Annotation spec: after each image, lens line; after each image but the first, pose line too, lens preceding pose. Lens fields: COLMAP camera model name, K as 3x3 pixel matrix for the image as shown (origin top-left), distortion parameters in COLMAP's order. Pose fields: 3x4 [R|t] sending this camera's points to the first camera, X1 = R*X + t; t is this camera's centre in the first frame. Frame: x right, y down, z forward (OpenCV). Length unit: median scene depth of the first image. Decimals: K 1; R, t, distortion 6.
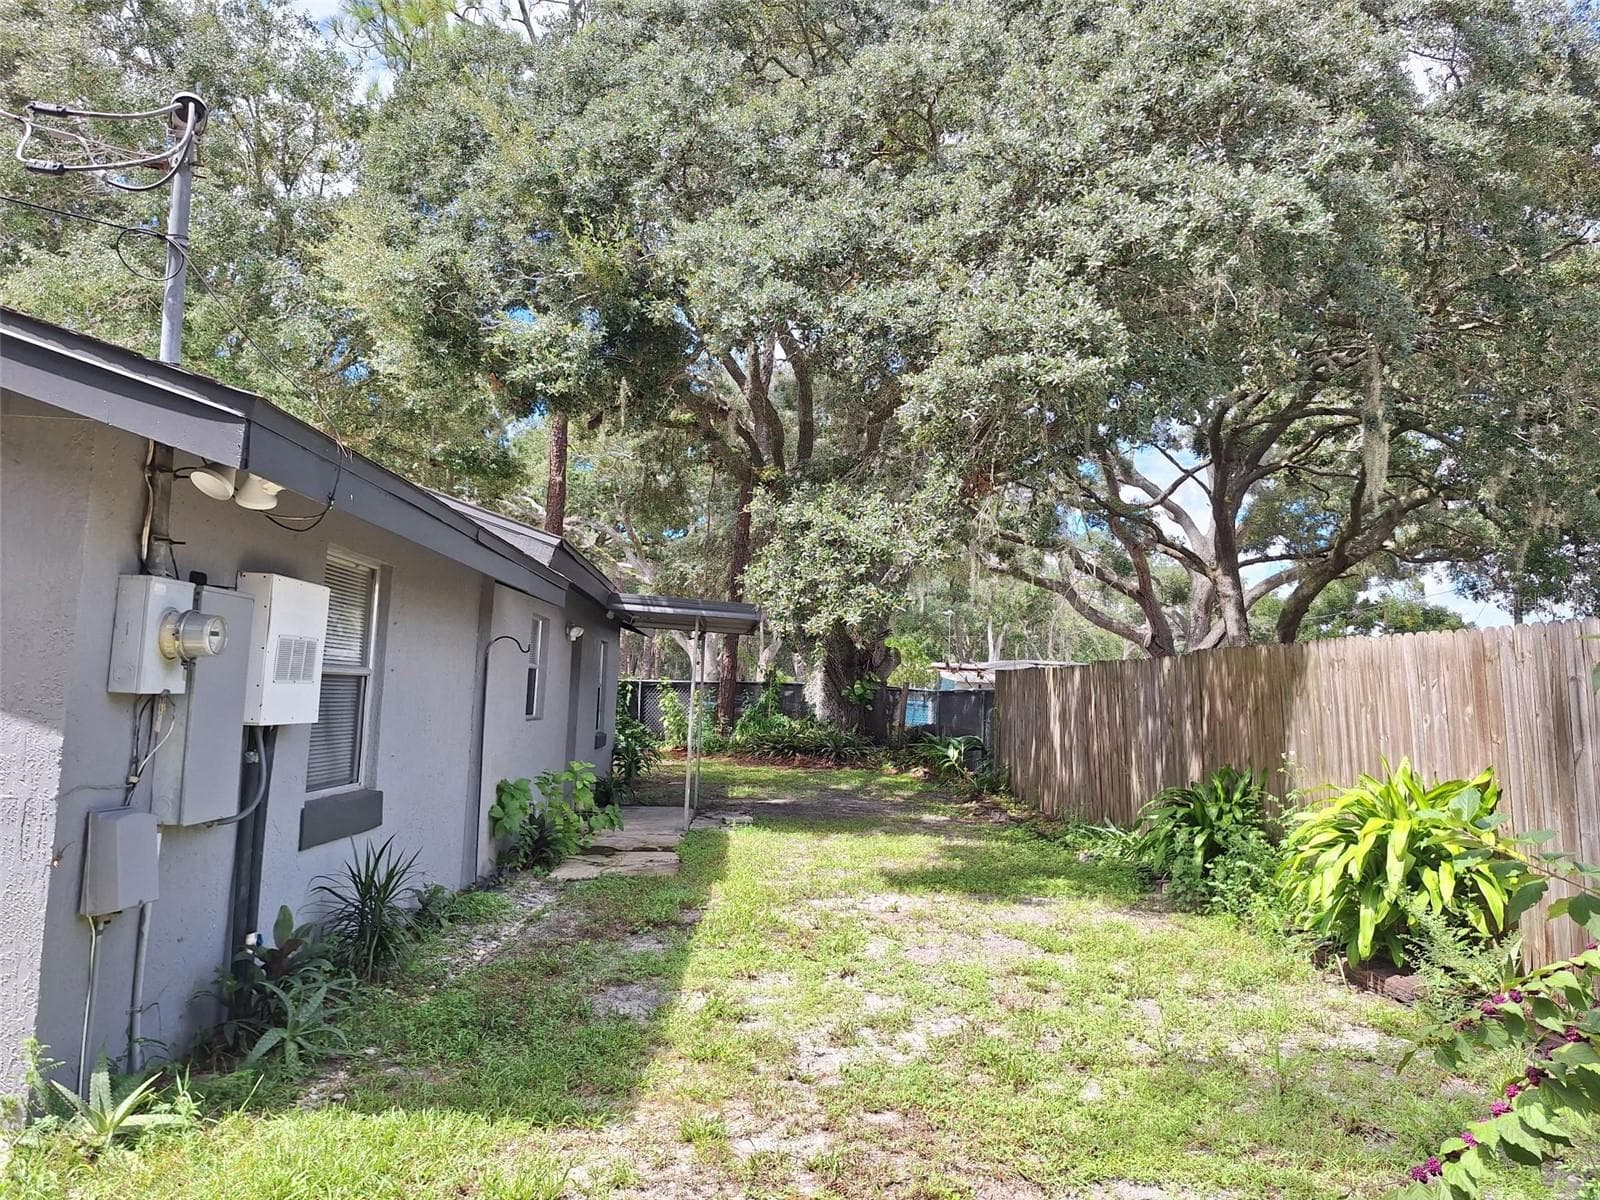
lens RADIAL K [[1103.8, 0, 800.0], [0, 1103.8, 600.0], [0, 0, 1]] dist [0.001601, -0.000226]
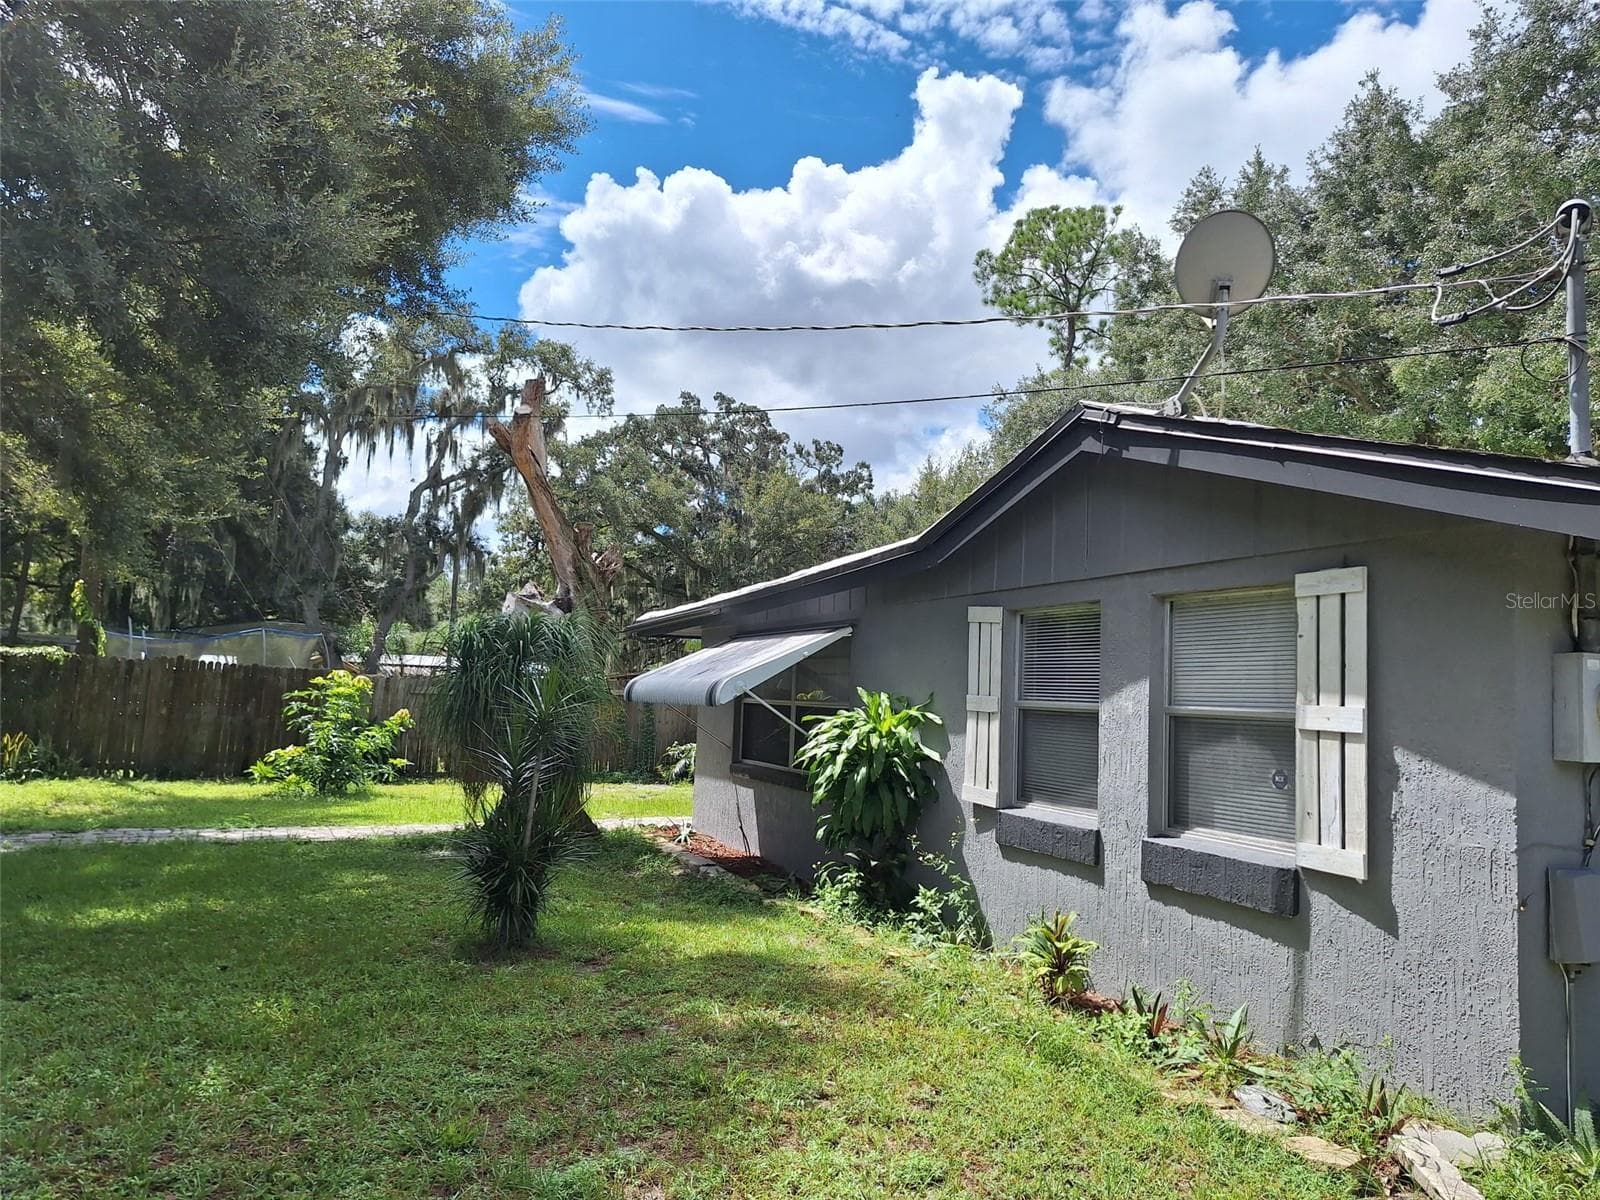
lens RADIAL K [[1103.8, 0, 800.0], [0, 1103.8, 600.0], [0, 0, 1]] dist [0.001601, -0.000226]
pose [[0.350475, -0.106558, -0.930491, 0.165476], [0.054675, 0.994140, -0.093253, -0.015430], [0.934975, -0.018192, 0.354247, -0.104498]]
